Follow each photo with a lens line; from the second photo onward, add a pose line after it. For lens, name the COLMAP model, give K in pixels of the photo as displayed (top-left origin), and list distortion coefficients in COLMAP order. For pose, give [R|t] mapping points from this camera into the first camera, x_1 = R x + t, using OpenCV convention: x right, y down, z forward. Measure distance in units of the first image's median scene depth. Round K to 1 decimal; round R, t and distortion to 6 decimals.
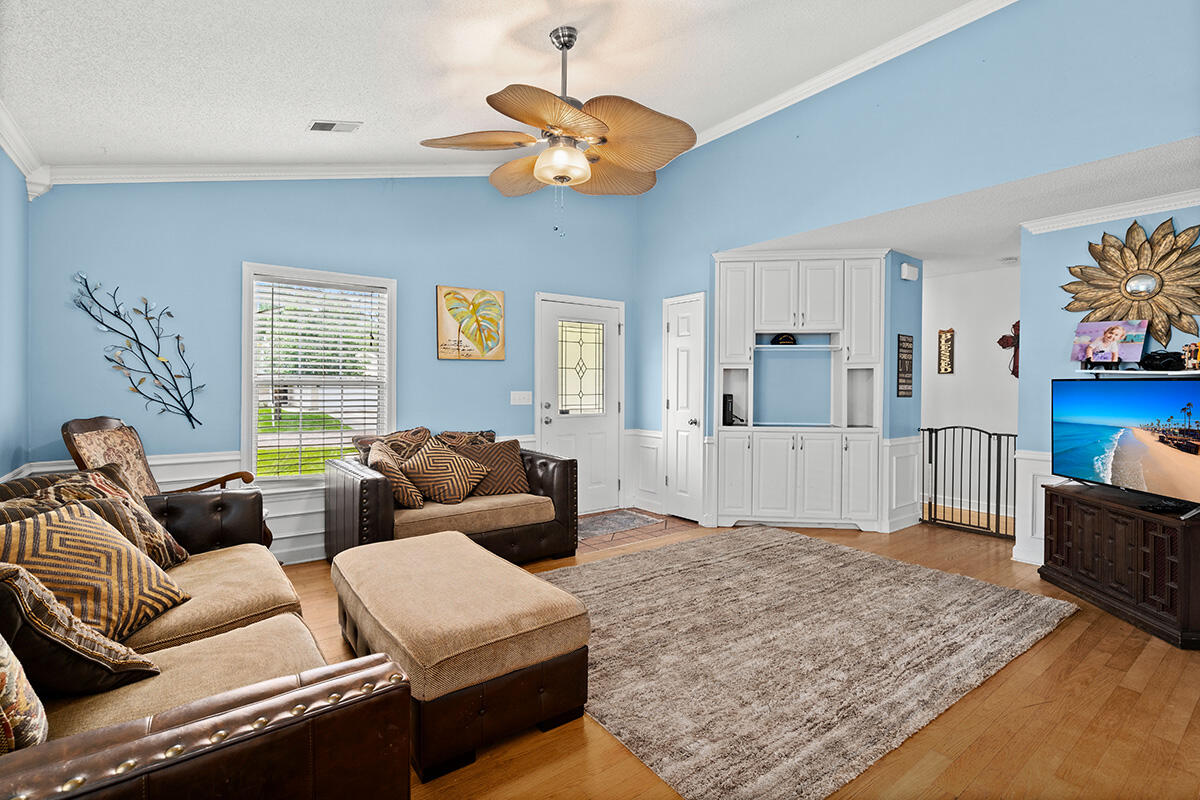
lens RADIAL K [[548.6, 0, 640.5], [0, 548.6, 393.3], [0, 0, 1]] dist [0.000192, 0.000029]
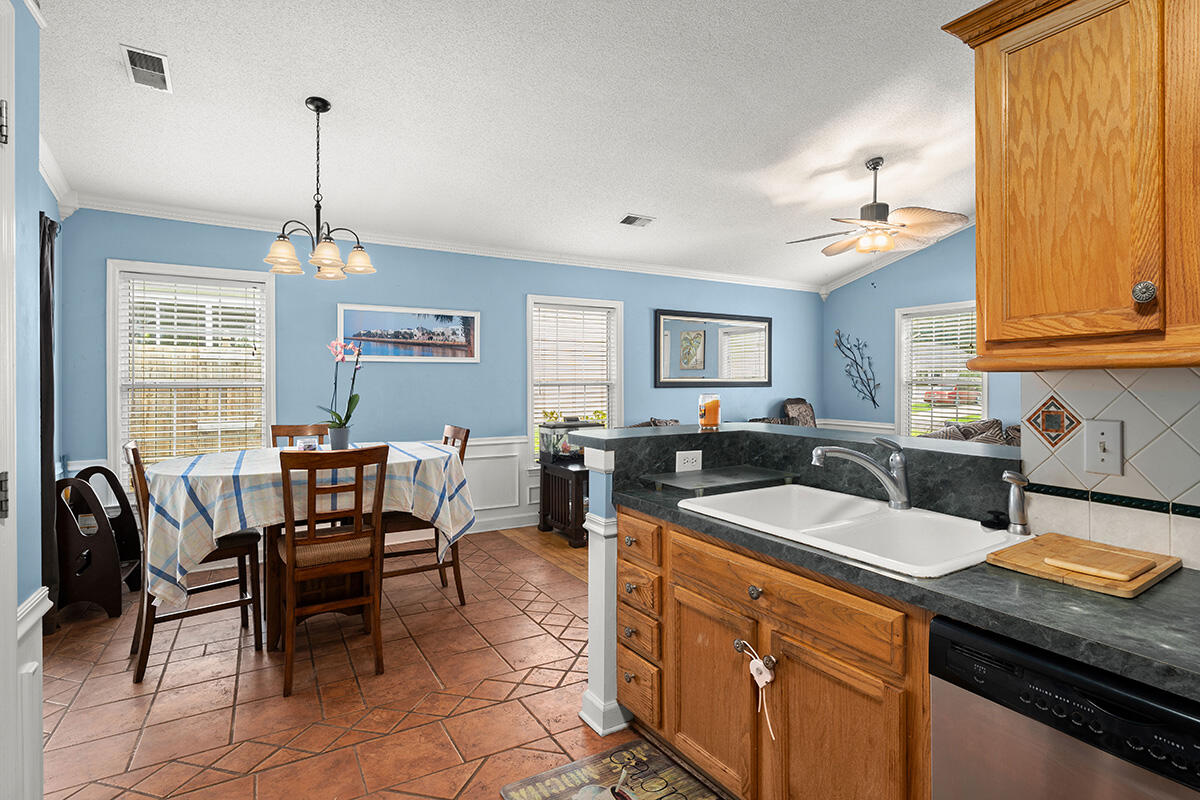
lens RADIAL K [[662.0, 0, 617.6], [0, 662.0, 384.2], [0, 0, 1]] dist [0.002171, 0.000368]
pose [[-0.096102, -0.000972, -0.995371, 1.093058], [-0.012570, 0.999921, 0.000237, -0.002820], [0.995292, 0.012535, -0.096107, 0.286560]]
